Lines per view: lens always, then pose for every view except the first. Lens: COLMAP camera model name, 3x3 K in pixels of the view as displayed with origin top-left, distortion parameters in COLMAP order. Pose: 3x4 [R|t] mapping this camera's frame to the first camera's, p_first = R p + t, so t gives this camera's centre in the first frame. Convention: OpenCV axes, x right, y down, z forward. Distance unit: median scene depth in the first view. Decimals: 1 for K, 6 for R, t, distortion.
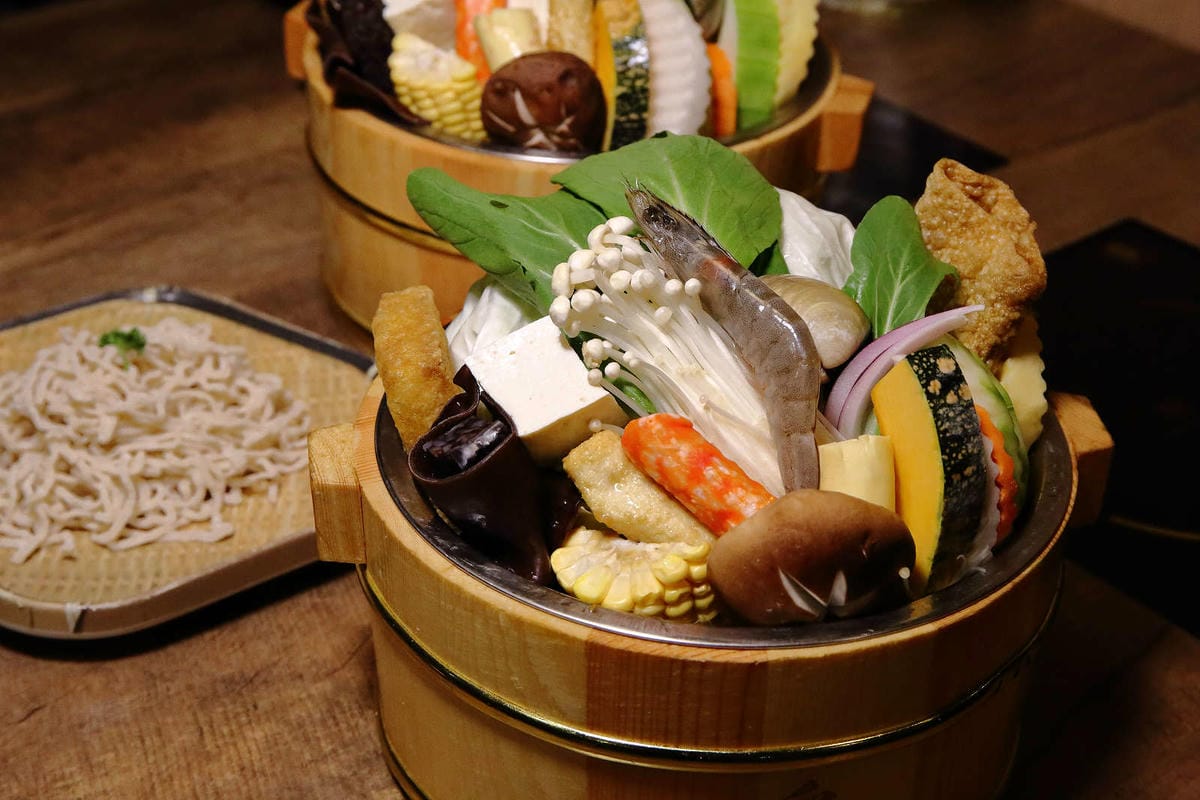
lens RADIAL K [[2042.8, 0, 599.9], [0, 2042.8, 363.3], [0, 0, 1]] dist [0.029564, -0.013295]
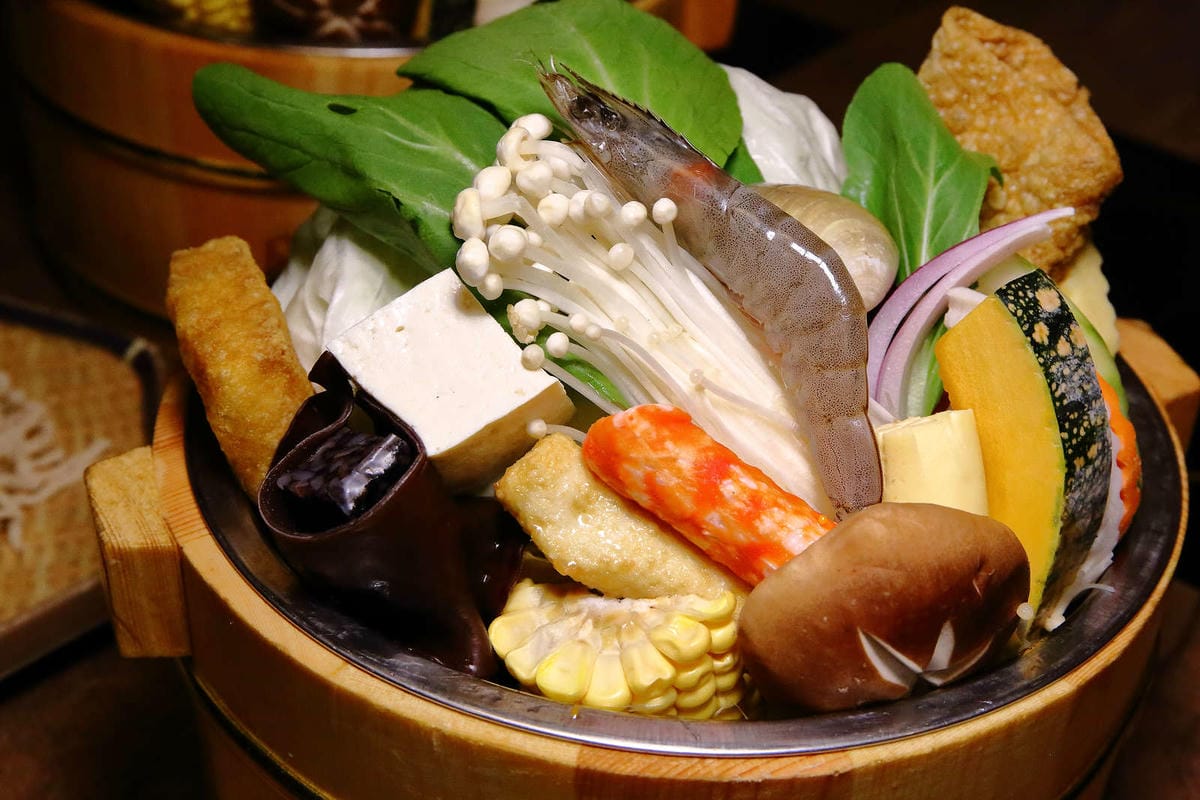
lens RADIAL K [[2042.8, 0, 599.9], [0, 2042.8, 363.3], [0, 0, 1]] dist [0.029564, -0.013295]
pose [[0.984304, -0.081653, 0.156456, -0.085328], [0.074910, 0.996009, 0.048533, -0.021873], [-0.159794, -0.036052, 0.986492, 0.340064]]
